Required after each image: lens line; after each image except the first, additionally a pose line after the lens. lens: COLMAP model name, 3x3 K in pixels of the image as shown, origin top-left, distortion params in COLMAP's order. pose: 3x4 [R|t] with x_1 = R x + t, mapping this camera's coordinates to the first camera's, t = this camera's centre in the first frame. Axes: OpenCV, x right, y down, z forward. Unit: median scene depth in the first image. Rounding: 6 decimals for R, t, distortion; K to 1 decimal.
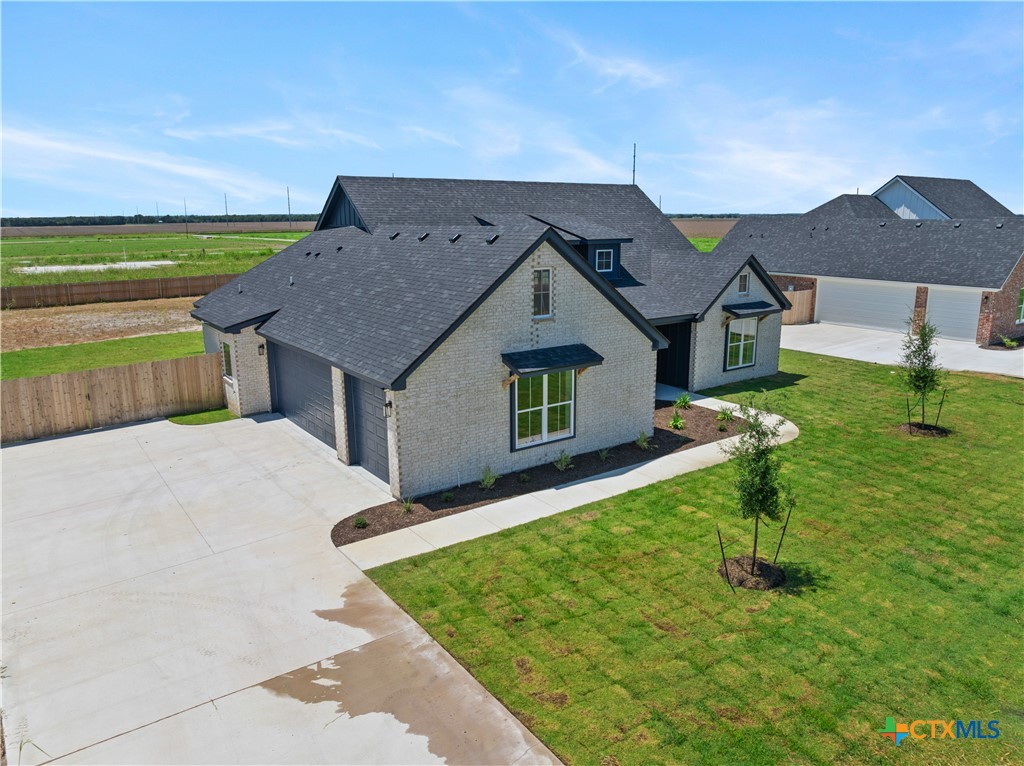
lens RADIAL K [[718.3, 0, 514.6], [0, 718.3, 377.4], [0, 0, 1]] dist [-0.034356, -0.004853]
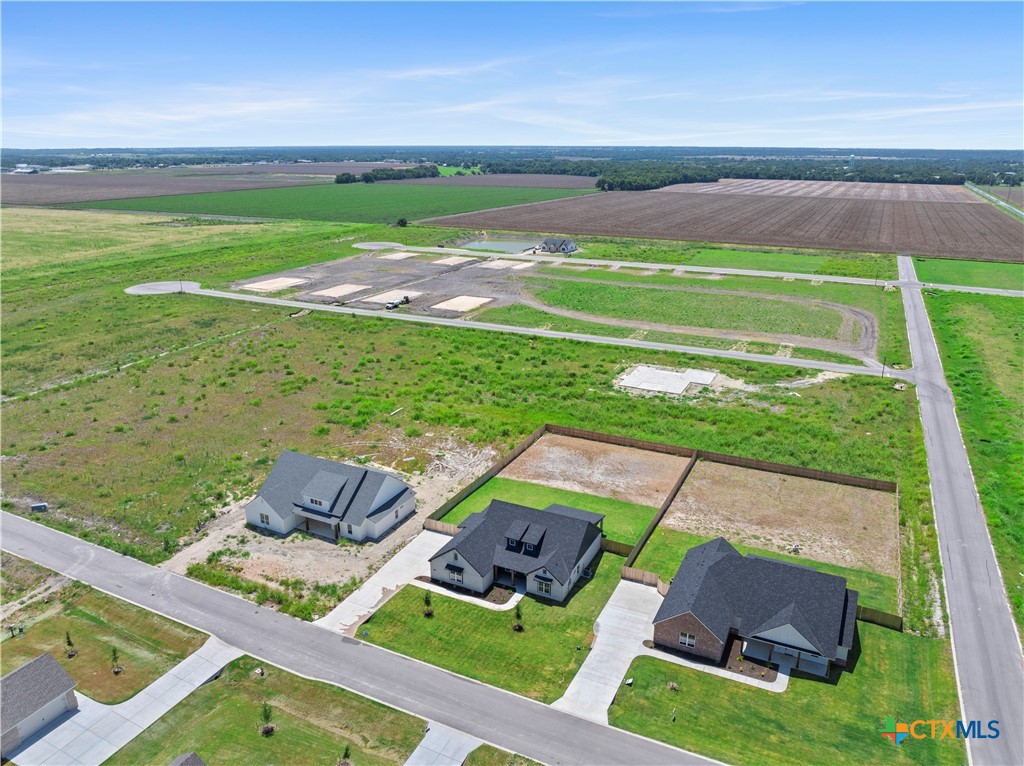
lens RADIAL K [[718.3, 0, 514.6], [0, 718.3, 377.4], [0, 0, 1]] dist [-0.034356, -0.004853]
pose [[0.467359, 0.275715, -0.839975, 4.208270], [-0.195670, 0.958821, 0.205855, -2.492462], [0.862142, 0.068150, 0.502062, -1.365349]]
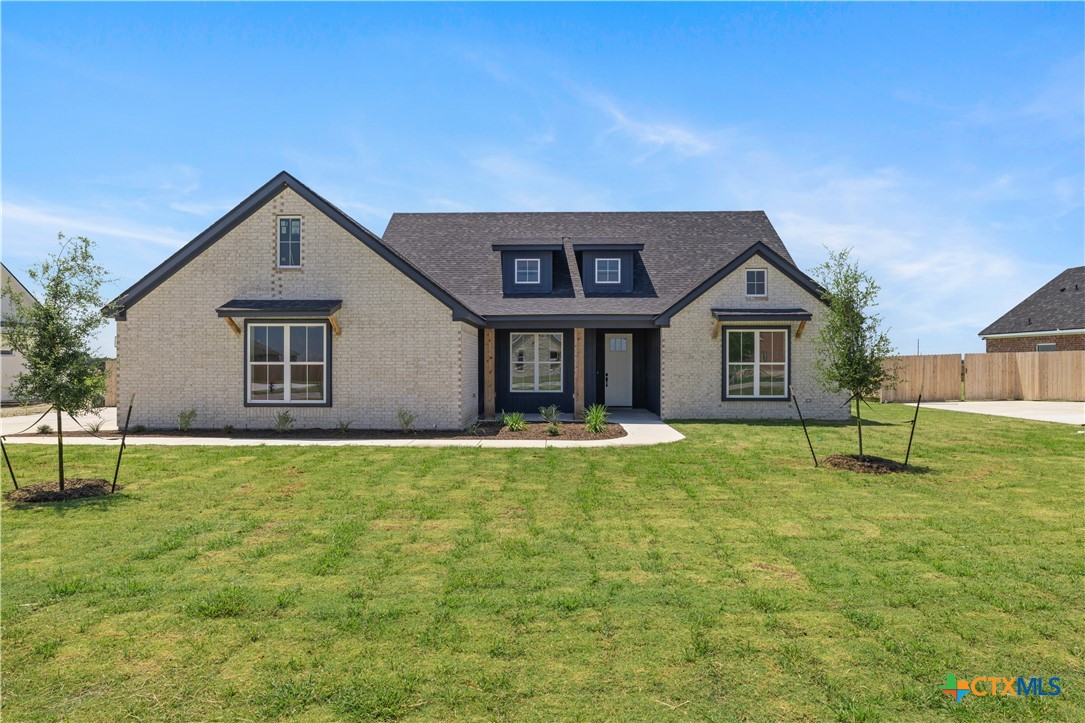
lens RADIAL K [[657.8, 0, 540.5], [0, 657.8, 360.7], [0, 0, 1]] dist [-0.002588, 0.001194]
pose [[0.792751, 0.002281, -0.609541, 0.797827], [-0.137557, 0.974866, -0.175254, 0.137824], [0.593822, 0.222779, 0.773140, 0.523933]]
